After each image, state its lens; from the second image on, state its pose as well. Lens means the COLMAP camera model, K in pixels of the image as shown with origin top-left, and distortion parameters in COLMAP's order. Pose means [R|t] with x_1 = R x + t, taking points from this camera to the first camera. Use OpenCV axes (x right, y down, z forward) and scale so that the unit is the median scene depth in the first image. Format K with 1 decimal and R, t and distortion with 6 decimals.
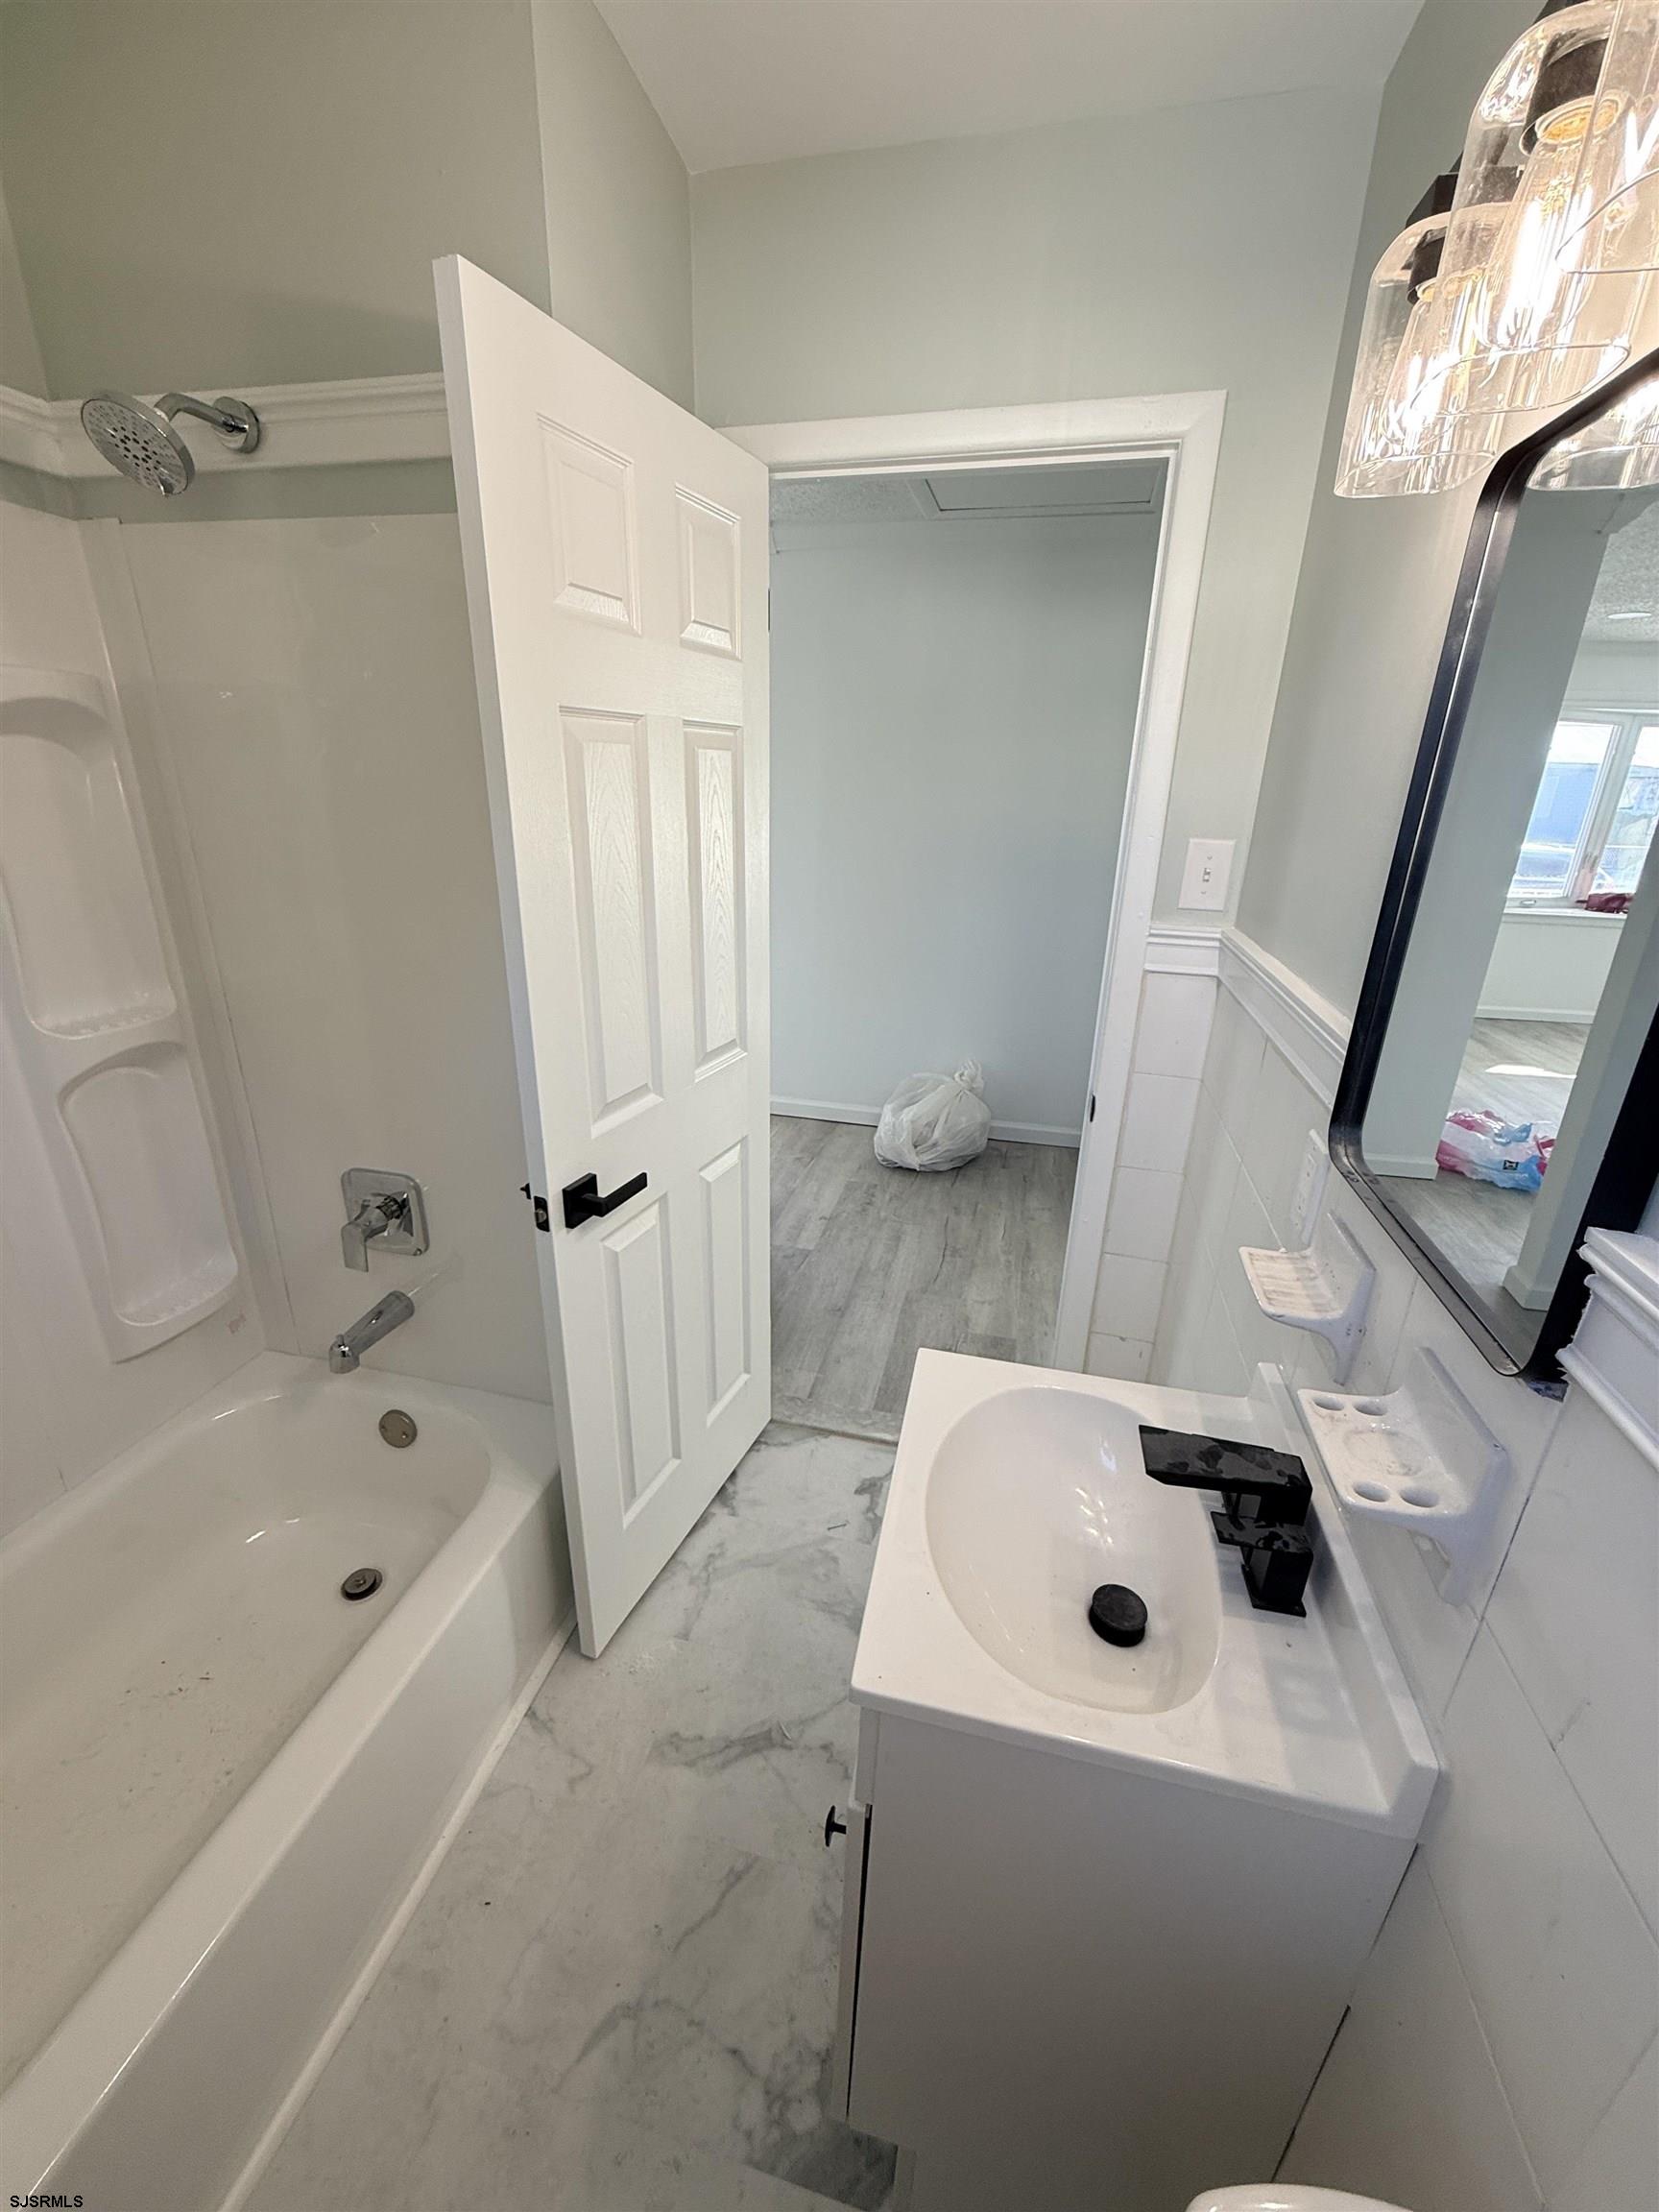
lens RADIAL K [[879.7, 0, 829.5], [0, 879.7, 1106.0], [0, 0, 1]] dist [0.001417, 0.000333]
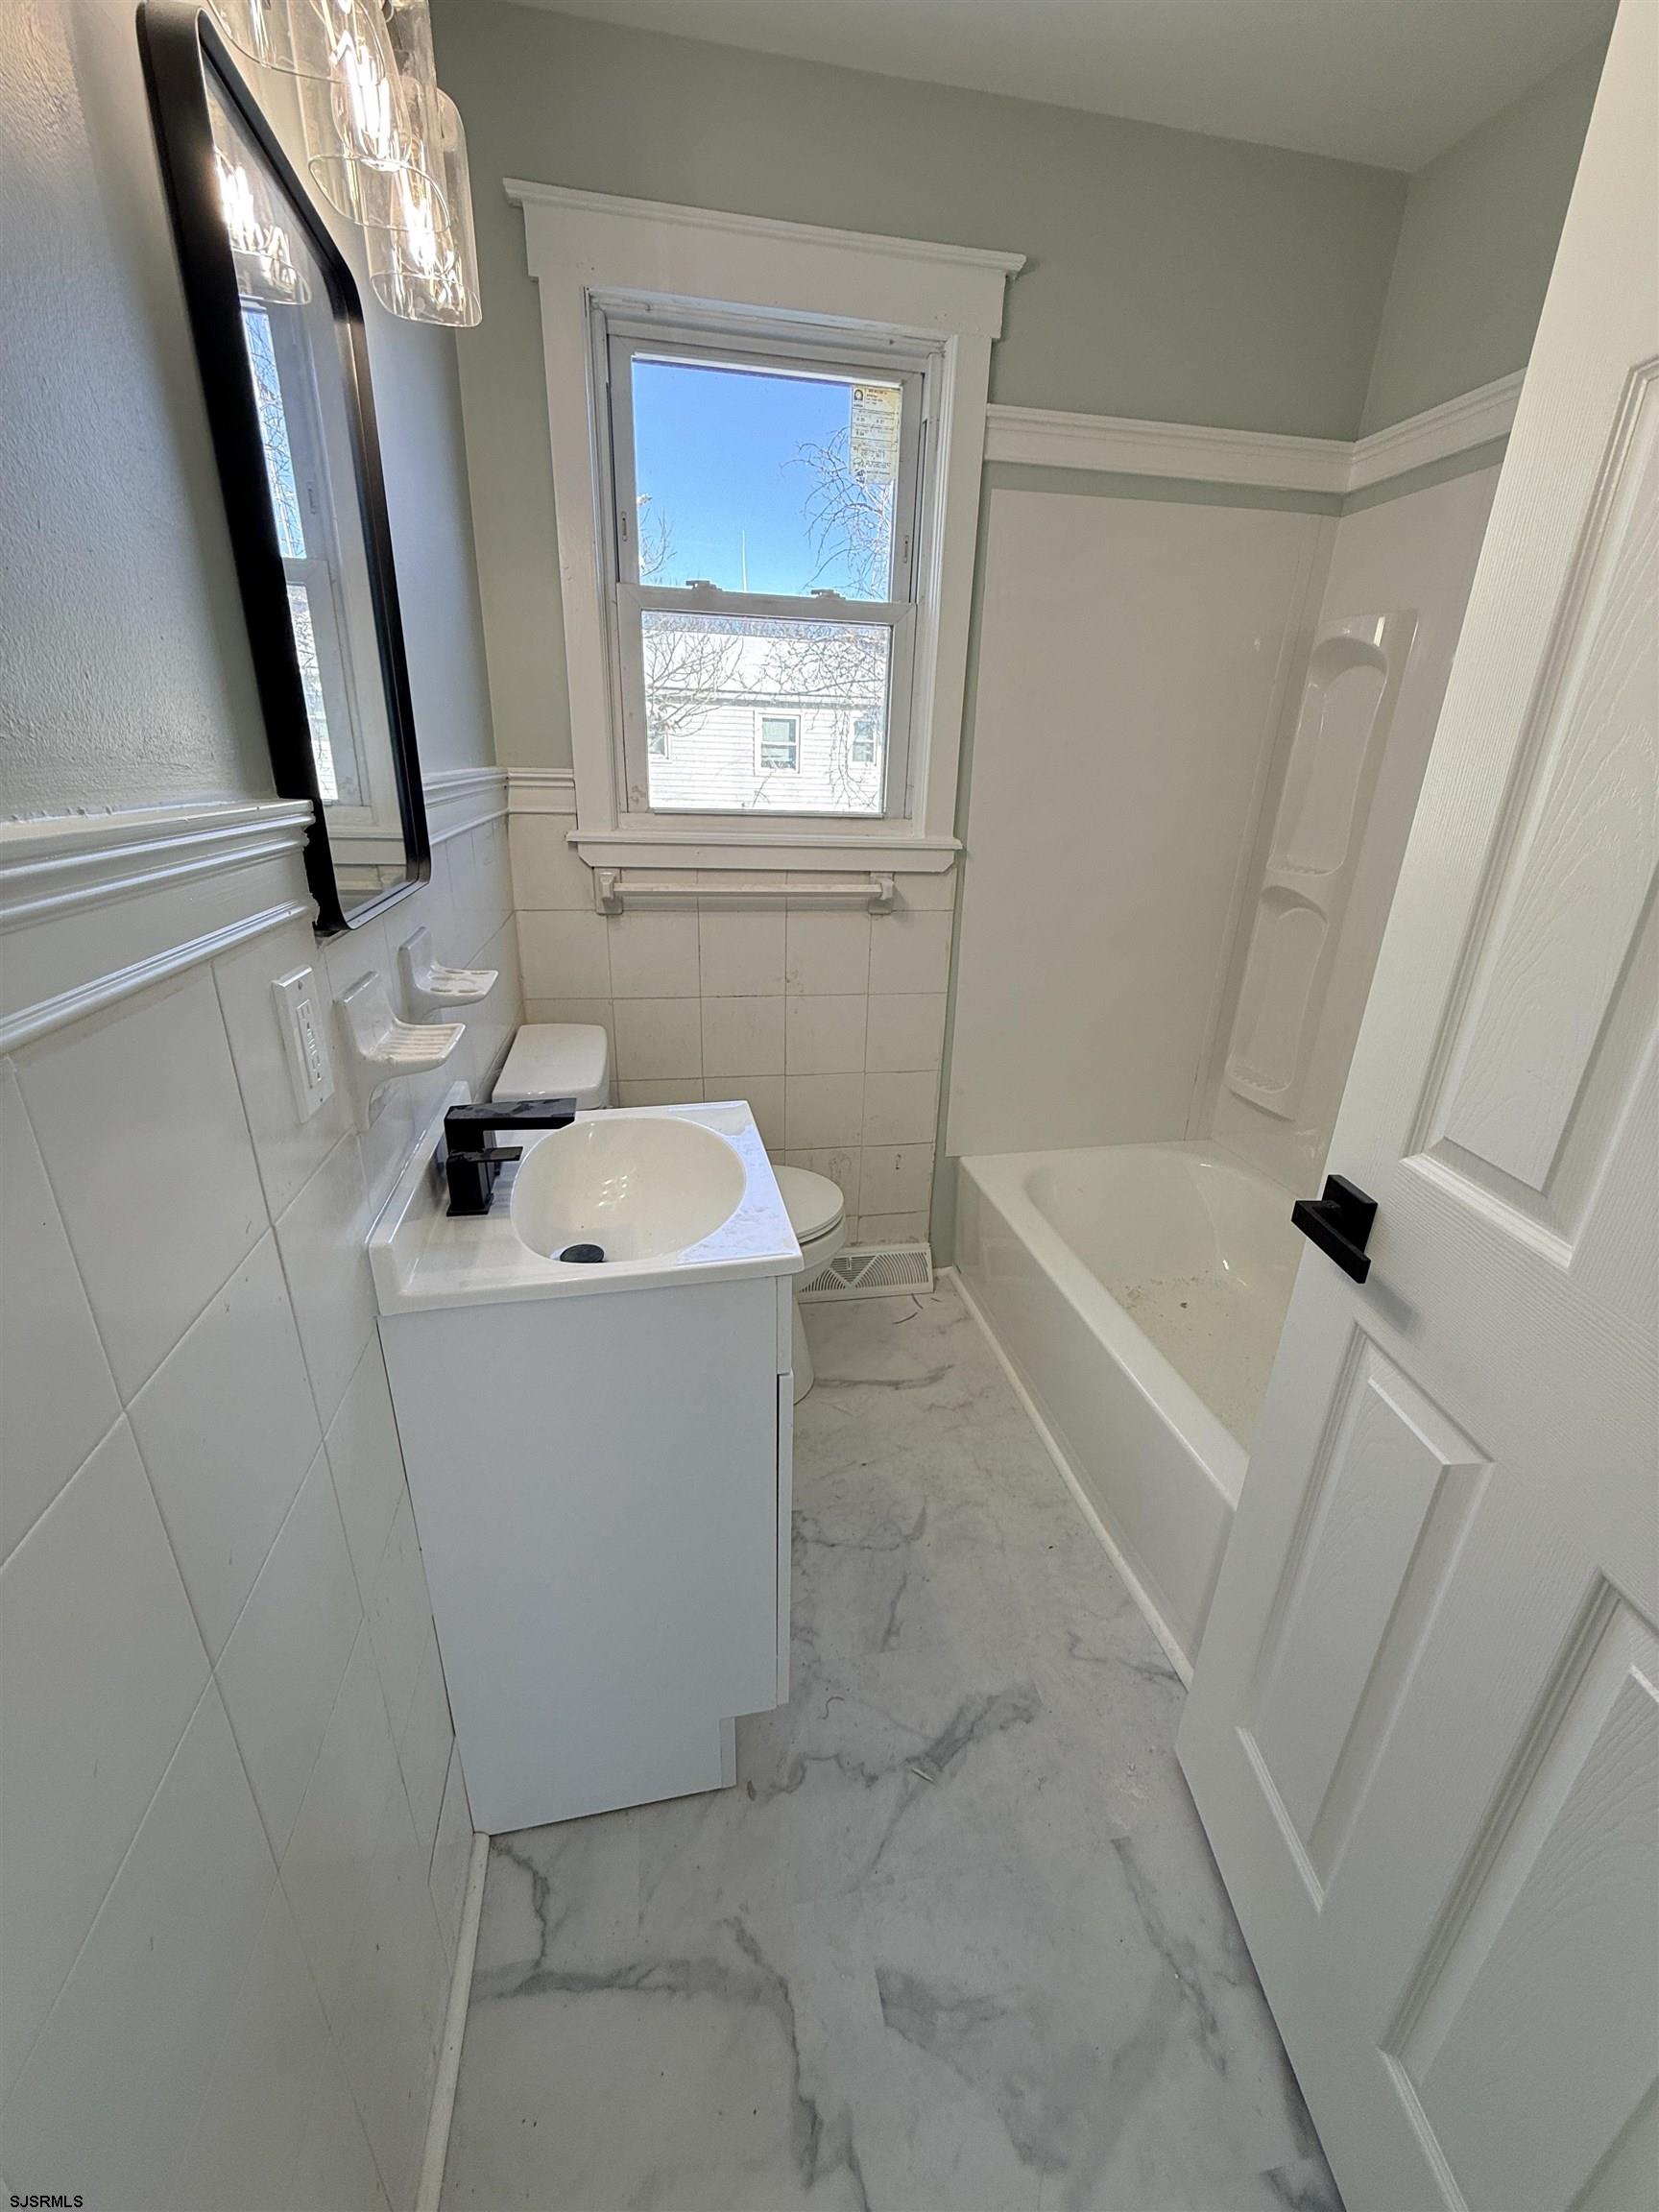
lens RADIAL K [[879.7, 0, 829.5], [0, 879.7, 1106.0], [0, 0, 1]] dist [0.001417, 0.000333]
pose [[-0.908259, 0.104965, -0.405028, 0.306491], [-0.192143, 0.755278, 0.626607, -0.275711], [0.371681, 0.646945, -0.665820, 1.133949]]
